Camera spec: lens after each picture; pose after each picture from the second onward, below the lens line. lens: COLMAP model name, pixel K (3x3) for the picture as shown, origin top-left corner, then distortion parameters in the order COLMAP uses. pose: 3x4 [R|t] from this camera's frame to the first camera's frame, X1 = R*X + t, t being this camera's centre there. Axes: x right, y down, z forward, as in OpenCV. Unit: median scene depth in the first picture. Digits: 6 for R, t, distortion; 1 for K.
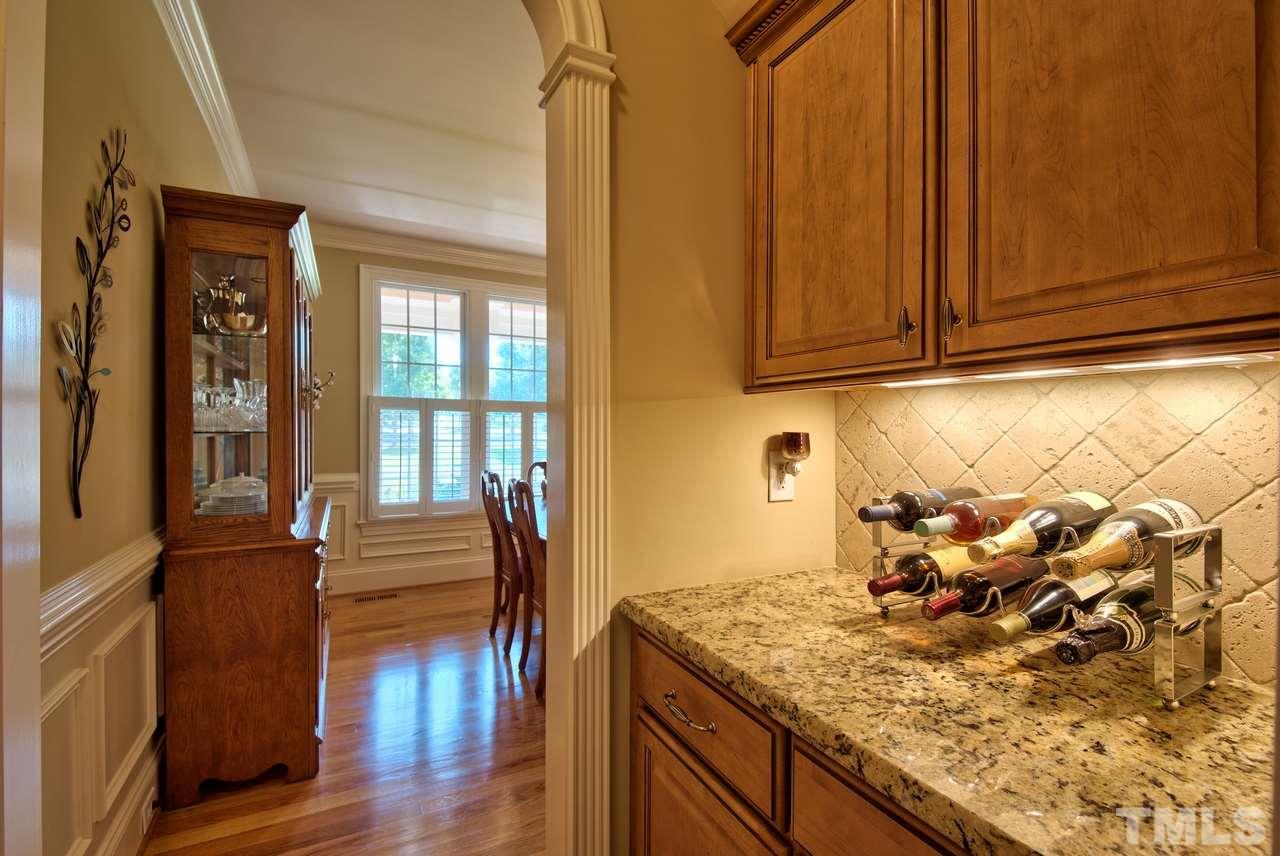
lens RADIAL K [[569.4, 0, 641.7], [0, 569.4, 429.7], [0, 0, 1]] dist [0.001070, -0.007766]
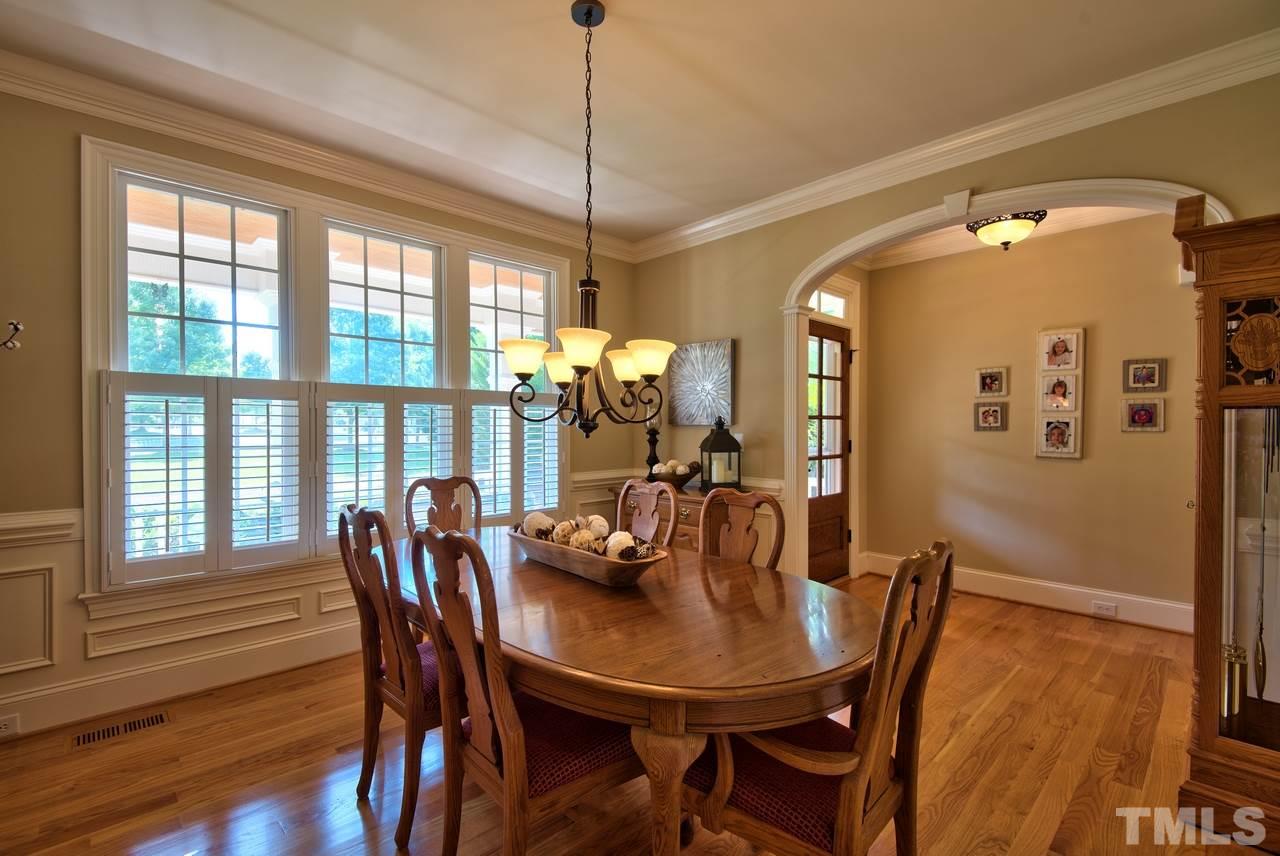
lens RADIAL K [[569.4, 0, 629.9], [0, 569.4, 431.3], [0, 0, 1]] dist [0.001070, -0.007766]
pose [[0.960873, -0.004316, 0.276956, -0.127197], [0.002494, 0.999973, 0.006930, -0.001574], [-0.276978, -0.005968, 0.960858, 0.303381]]
